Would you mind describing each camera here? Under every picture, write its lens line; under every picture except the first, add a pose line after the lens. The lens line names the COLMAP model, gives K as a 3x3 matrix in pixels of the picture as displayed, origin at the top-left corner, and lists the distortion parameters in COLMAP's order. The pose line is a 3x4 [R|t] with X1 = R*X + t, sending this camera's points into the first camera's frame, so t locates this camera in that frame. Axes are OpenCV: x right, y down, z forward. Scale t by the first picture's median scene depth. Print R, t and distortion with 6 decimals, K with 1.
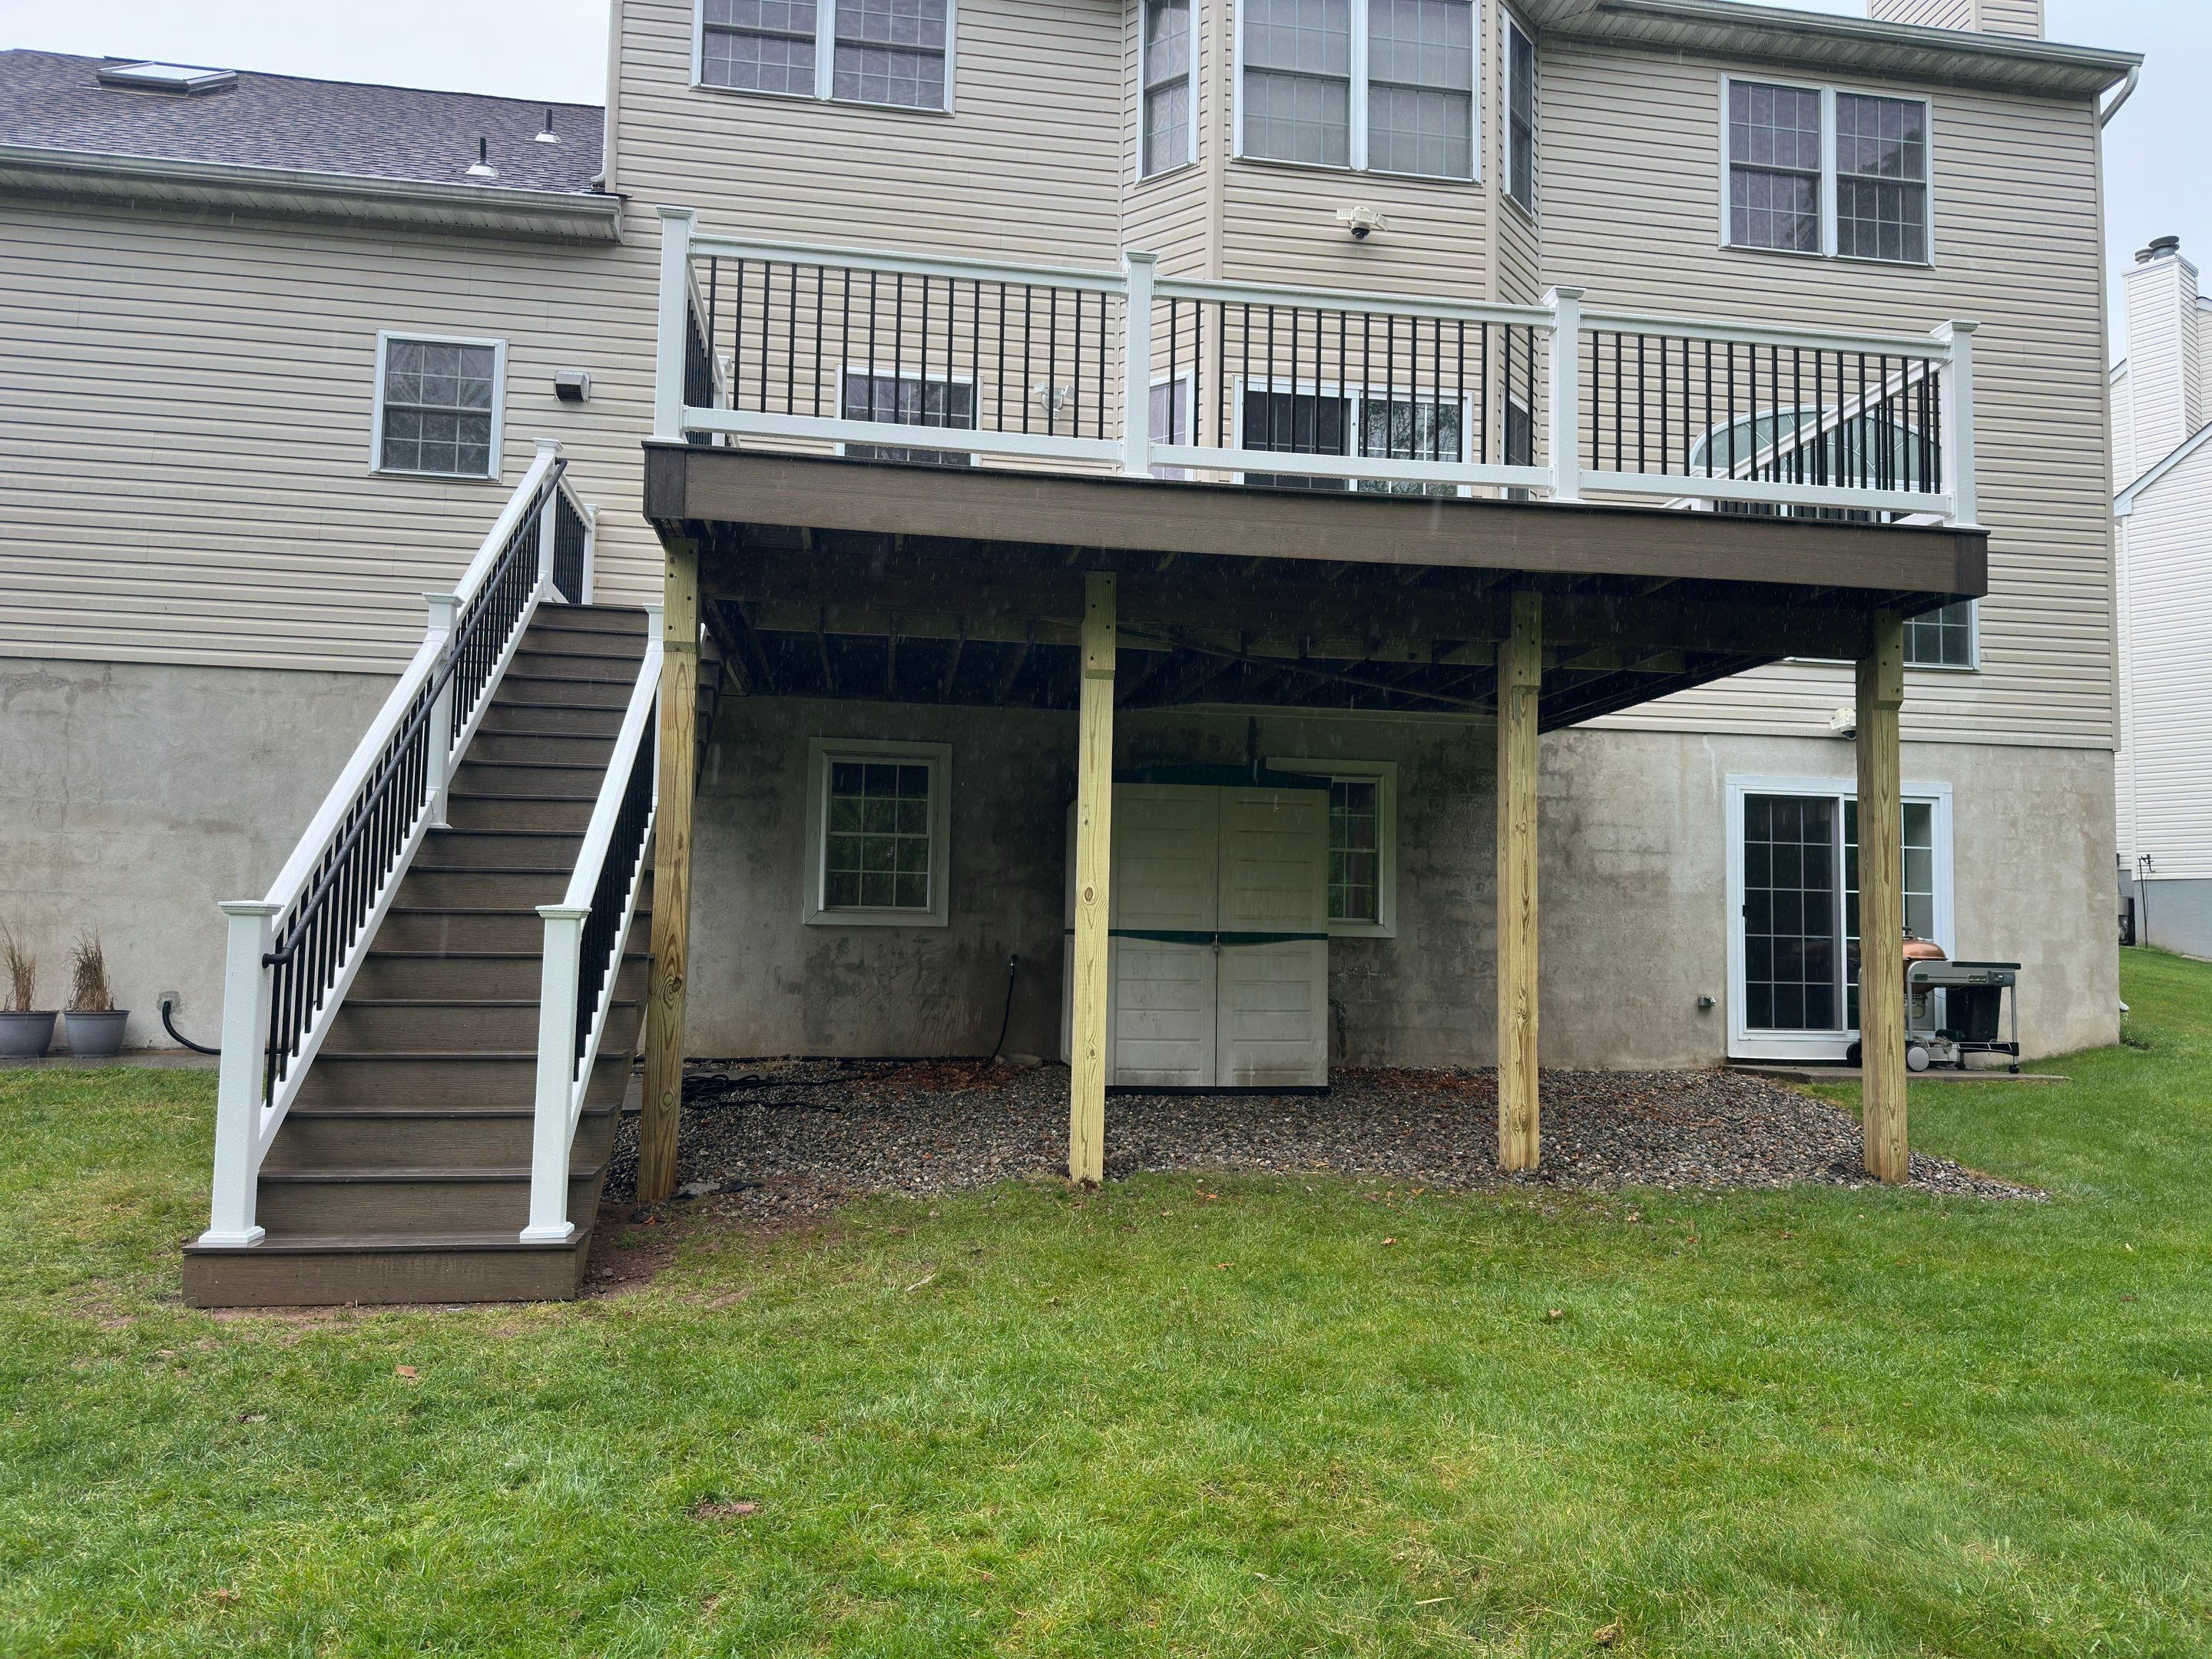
lens RADIAL K [[1556.4, 0, 1110.9], [0, 1556.4, 843.7], [0, 0, 1]] dist [0.046015, -0.047363]
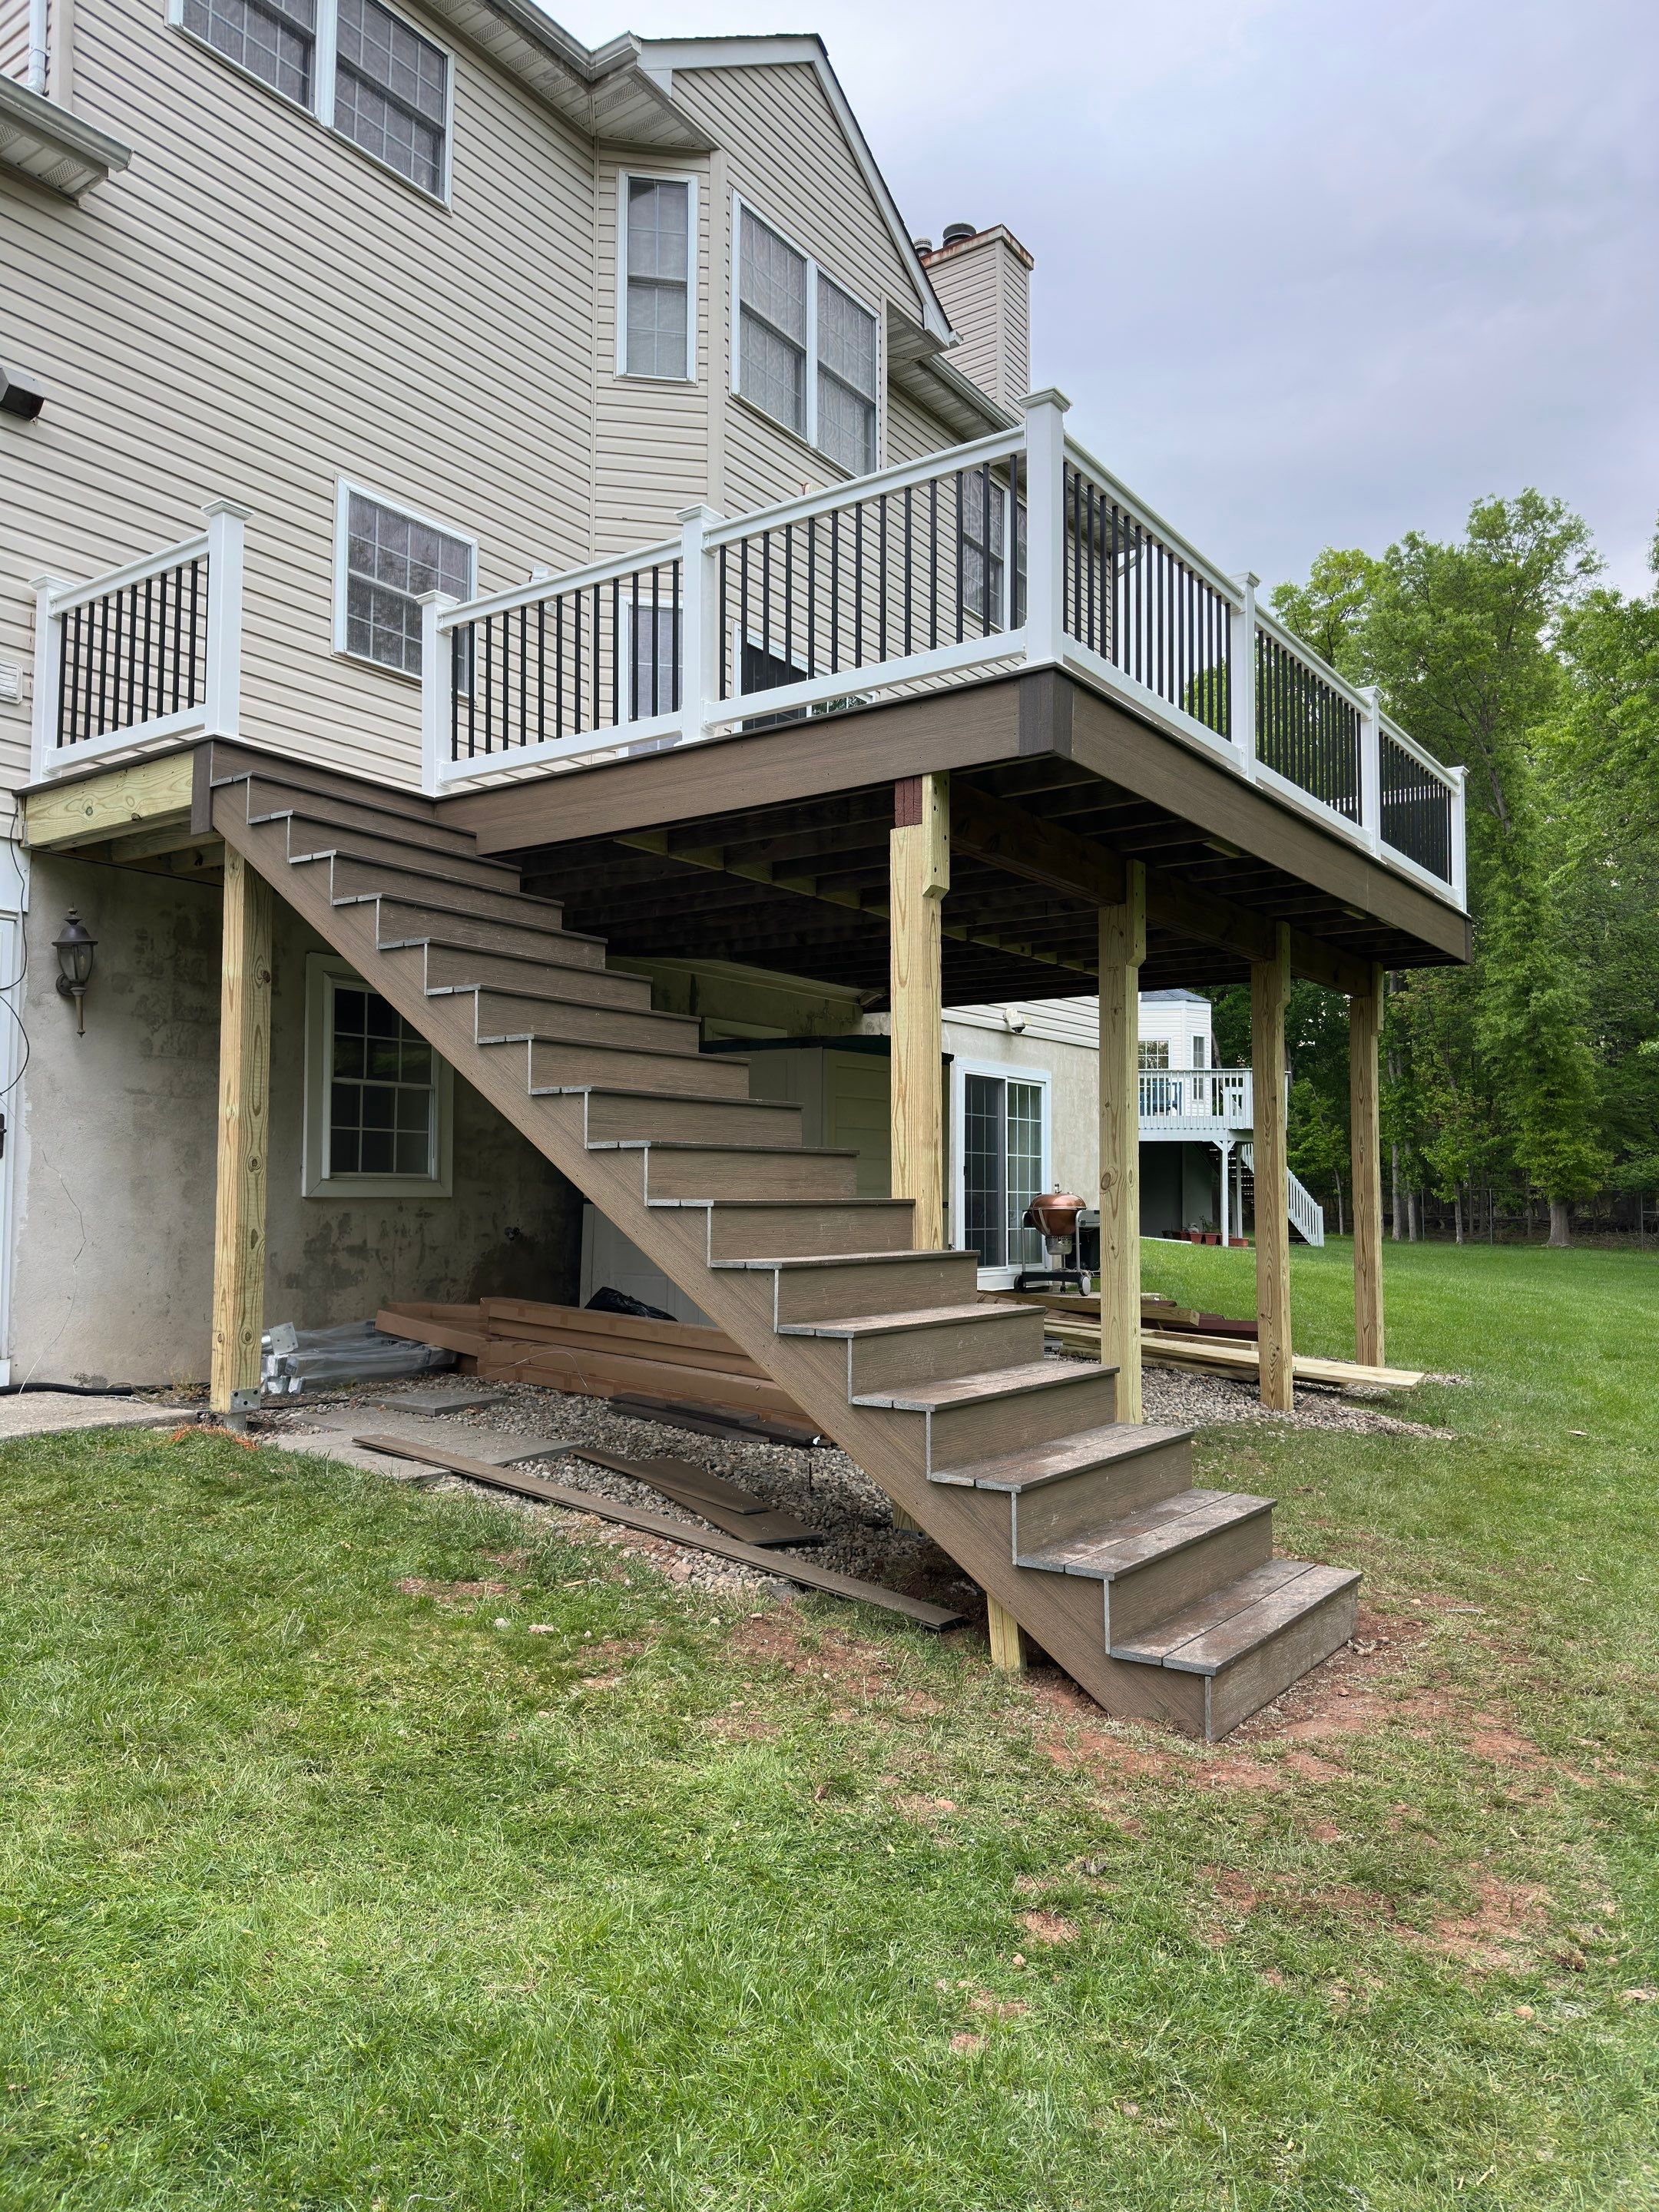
lens RADIAL K [[1556.4, 0, 820.0], [0, 1556.4, 1117.2], [0, 0, 1]] dist [0.046015, -0.047363]
pose [[0.696013, 0.020413, 0.717739, -0.556440], [-0.038219, 0.999232, 0.008643, -0.004088], [-0.717011, -0.033447, 0.696259, 0.271512]]
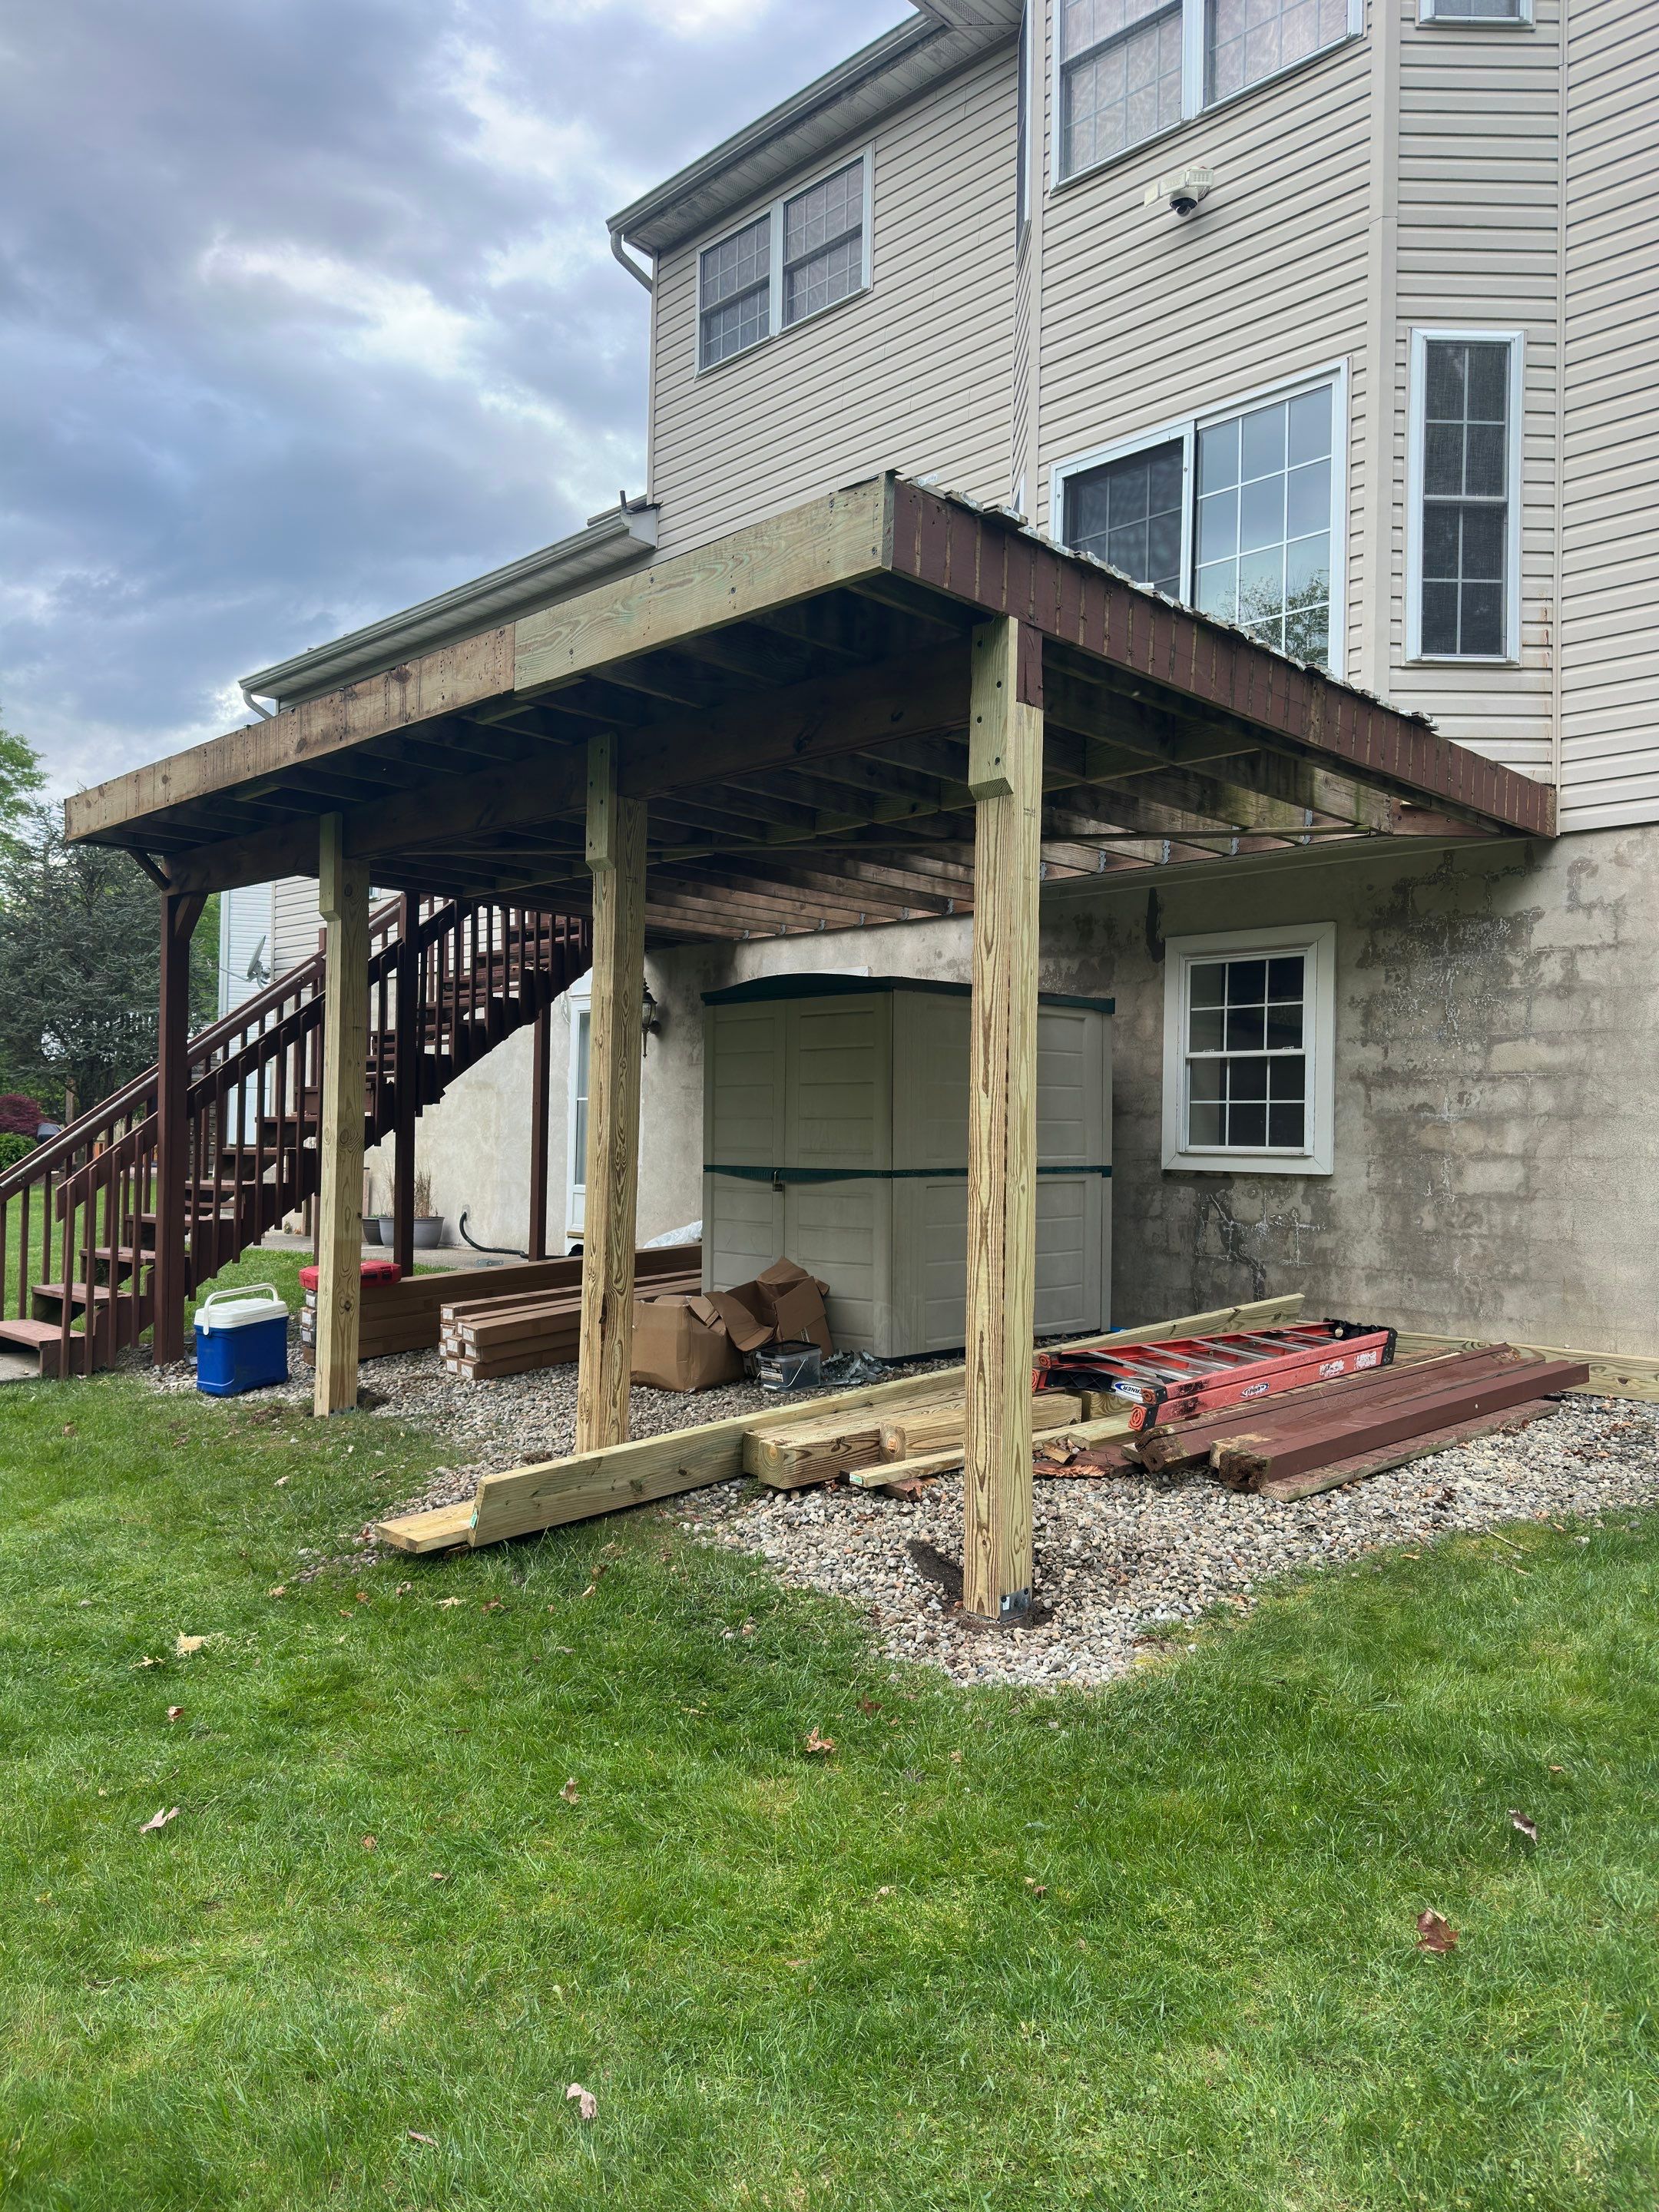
lens RADIAL K [[1556.4, 0, 823.3], [0, 1556.4, 1111.1], [0, 0, 1]] dist [0.046015, -0.047363]
pose [[0.589453, -0.026339, -0.807373, 0.631584], [0.048800, 0.998804, 0.003045, 0.019138], [0.806327, -0.041195, 0.590034, 0.412400]]
